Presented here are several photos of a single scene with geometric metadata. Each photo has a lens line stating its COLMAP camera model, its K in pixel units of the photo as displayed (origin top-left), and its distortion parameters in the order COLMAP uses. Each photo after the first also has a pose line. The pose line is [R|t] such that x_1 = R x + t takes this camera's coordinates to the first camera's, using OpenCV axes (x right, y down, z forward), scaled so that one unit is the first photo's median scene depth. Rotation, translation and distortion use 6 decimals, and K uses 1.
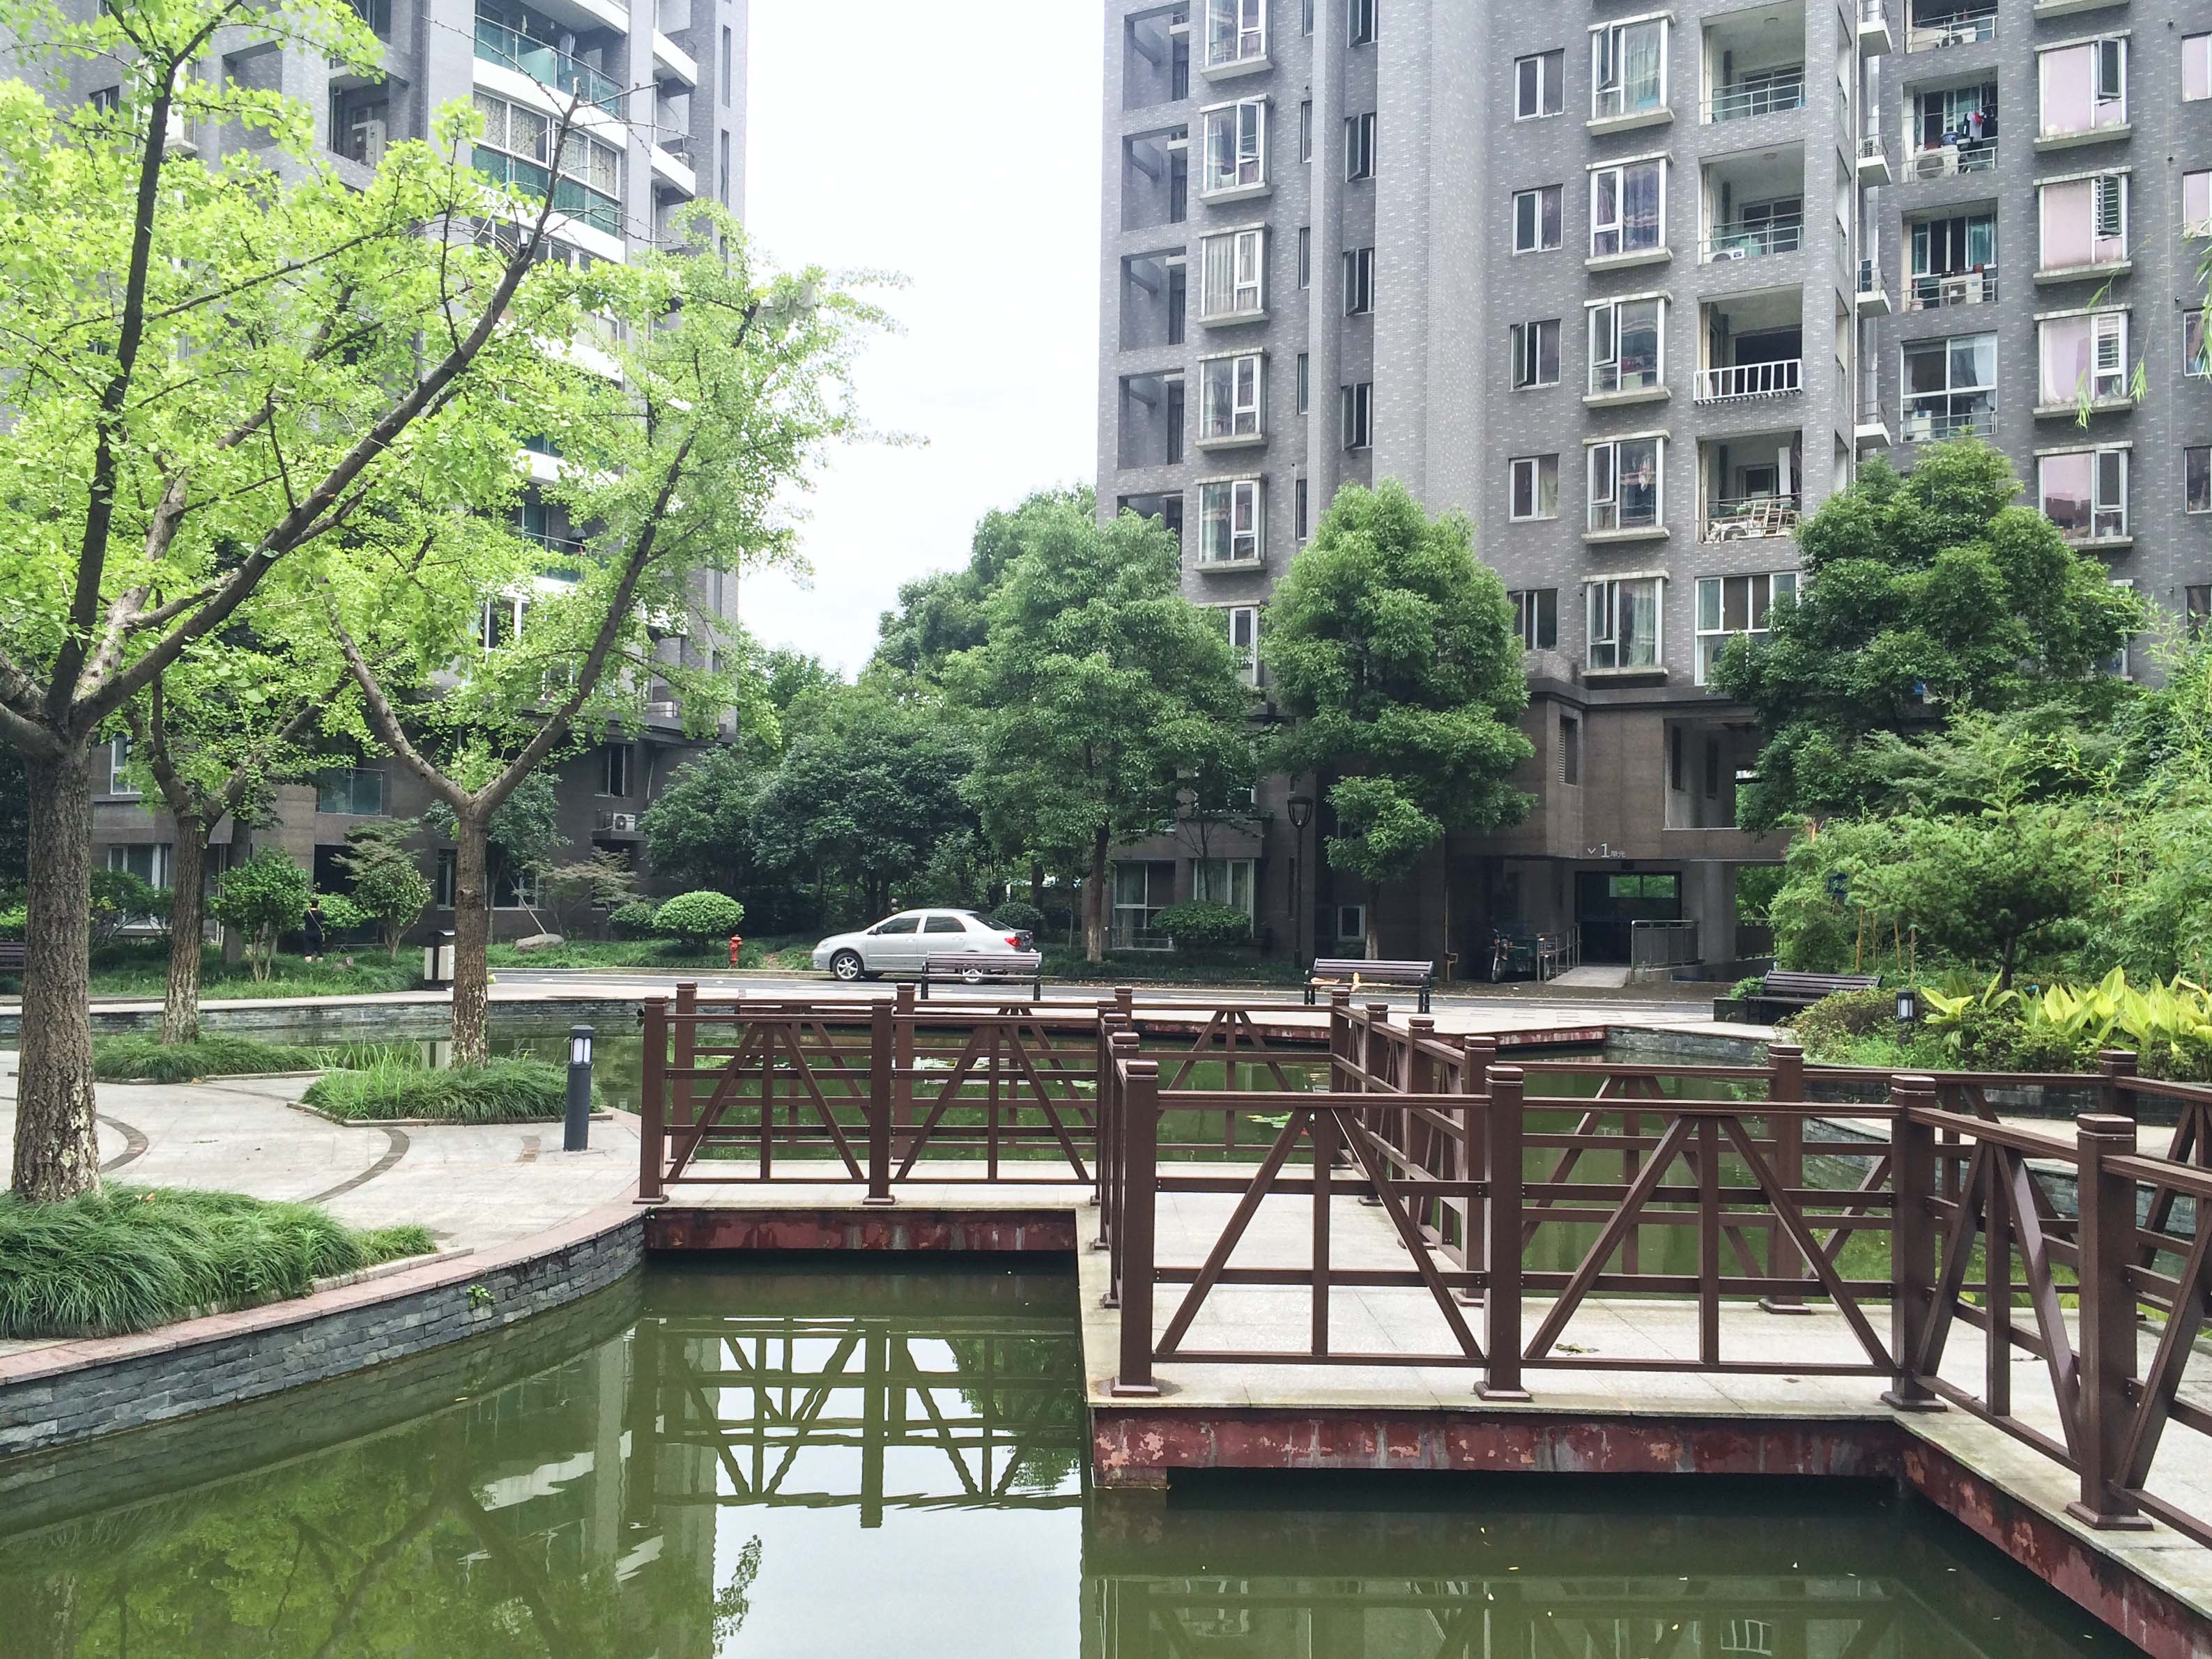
lens RADIAL K [[1970.8, 0, 1101.1], [0, 1970.8, 846.3], [0, 0, 1]] dist [0.032025, -0.023832]
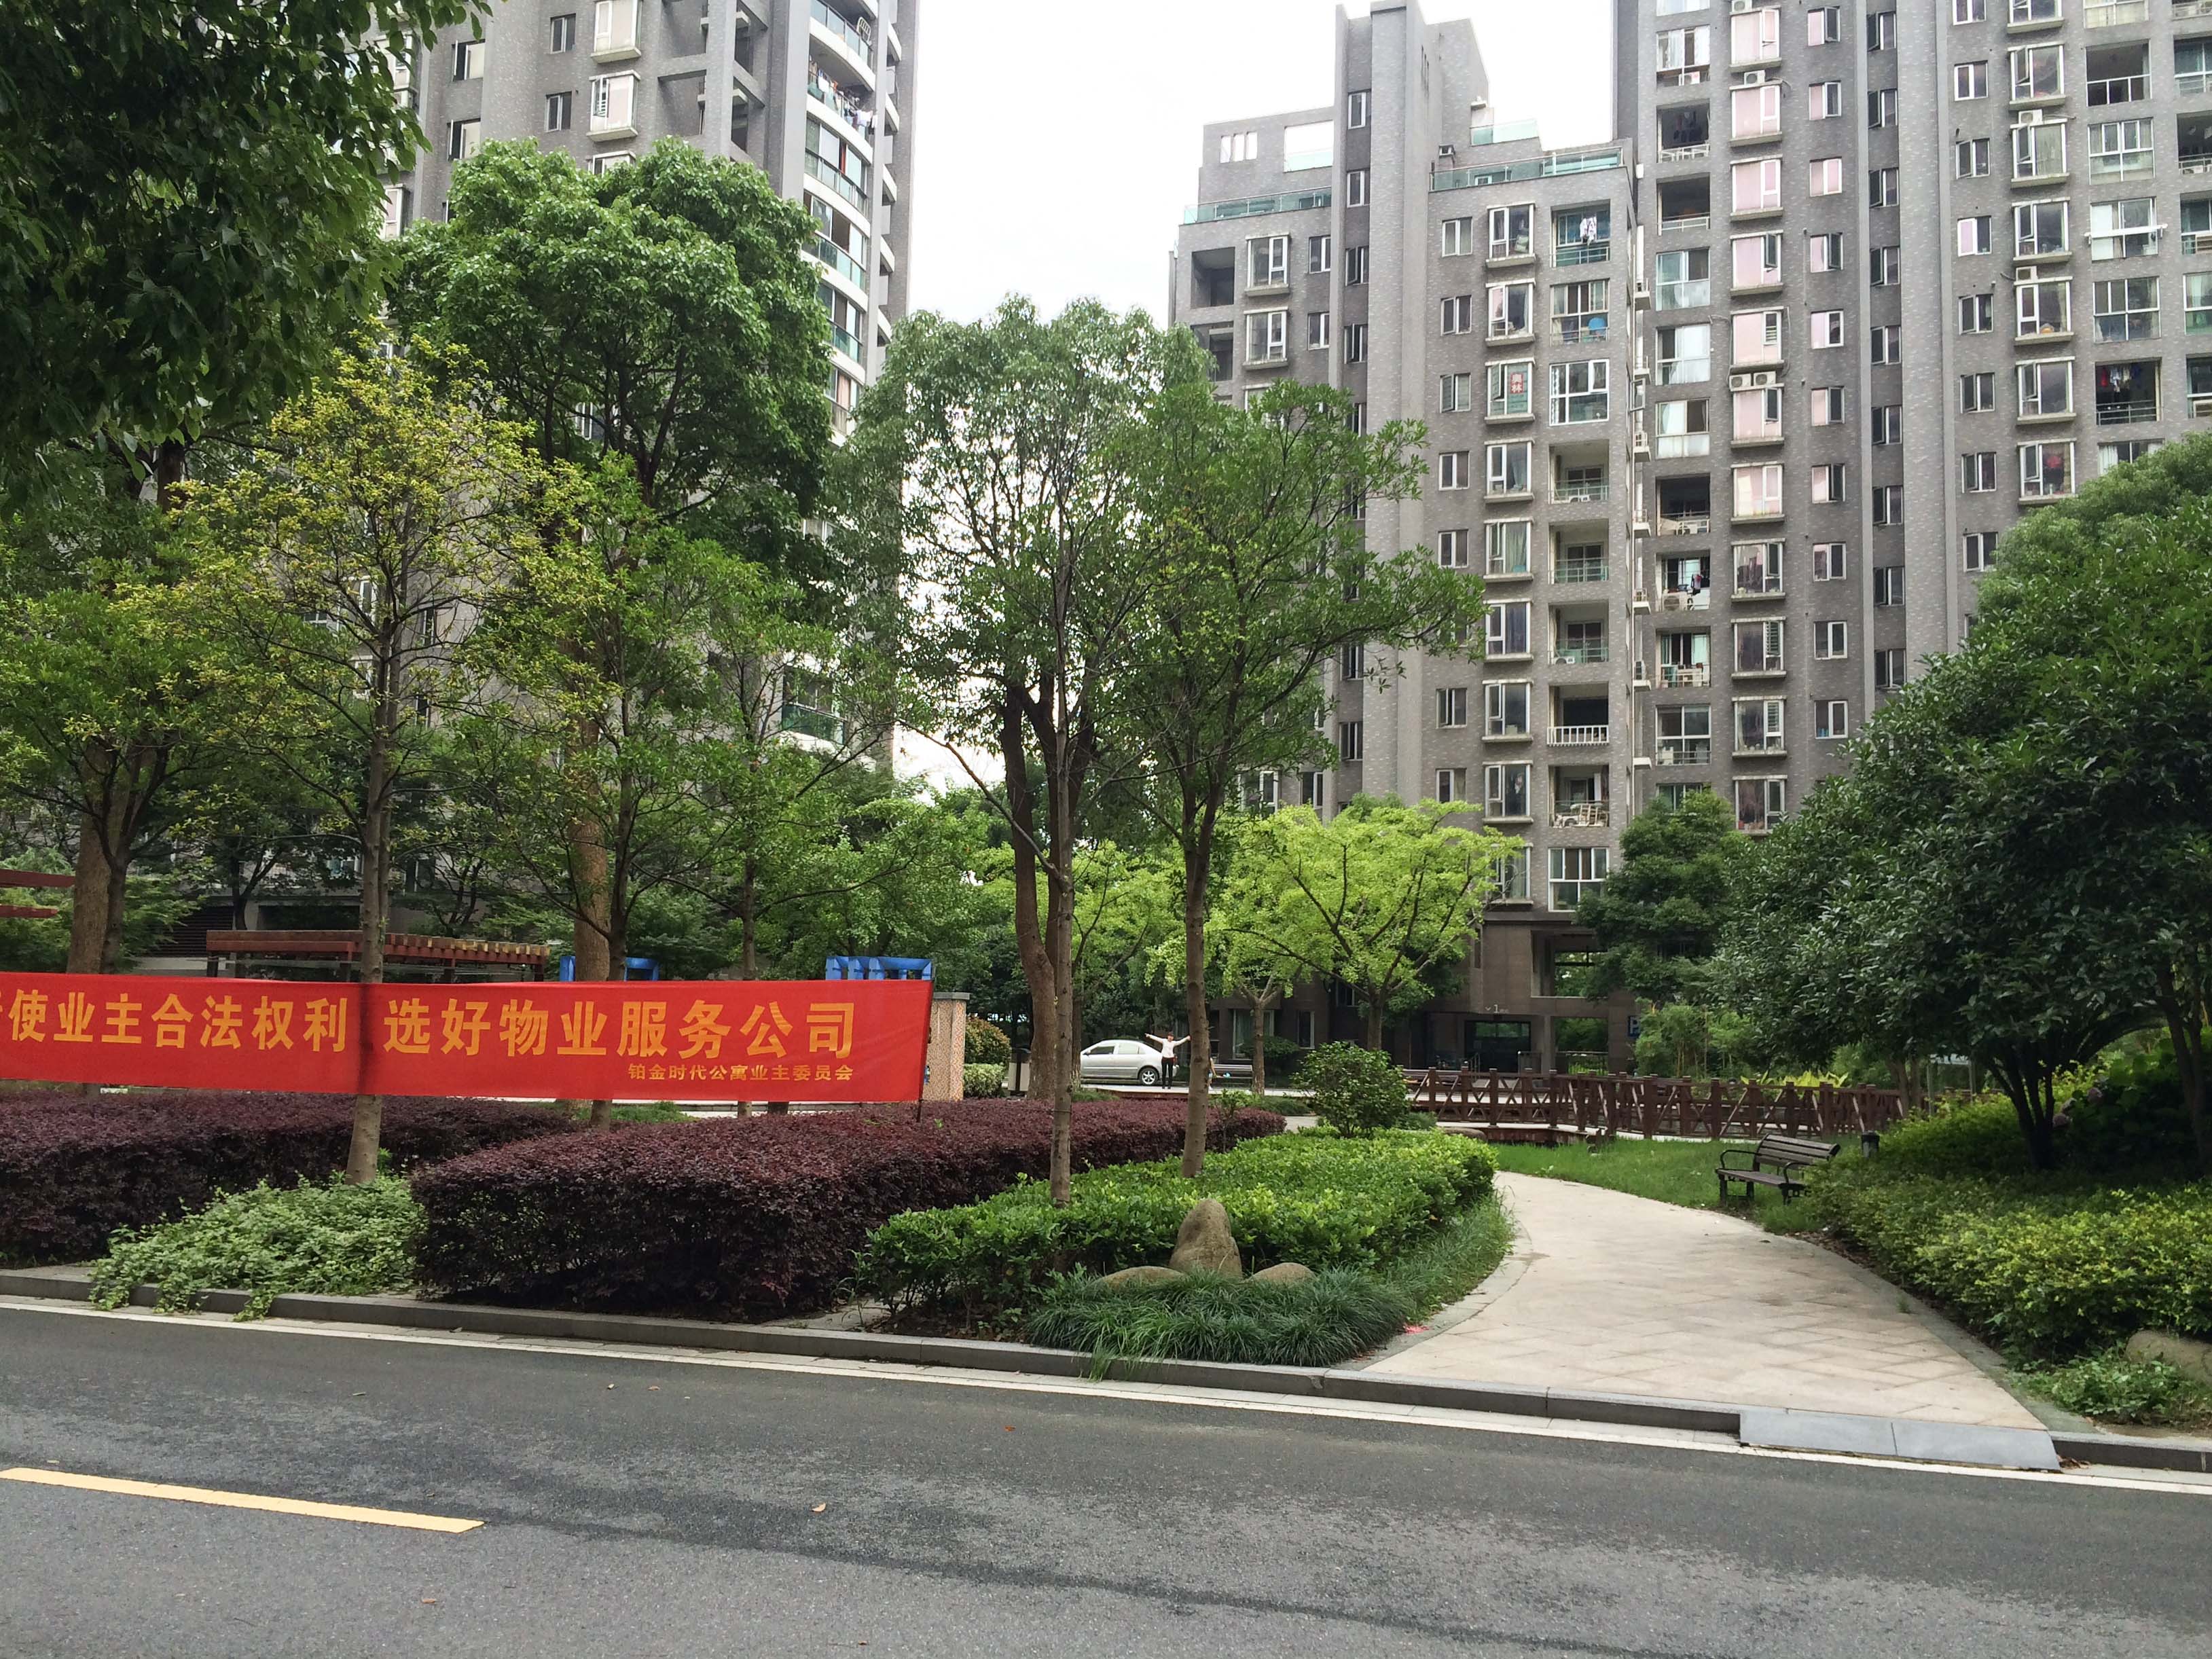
lens RADIAL K [[1970.9, 0, 1108.5], [0, 1970.9, 815.0], [0, 0, 1]] dist [0.032025, -0.023832]
pose [[0.986435, 0.028809, 0.161607, -0.342477], [-0.015907, 0.996622, -0.080565, -0.021295], [-0.163383, 0.076901, 0.983561, -0.598772]]
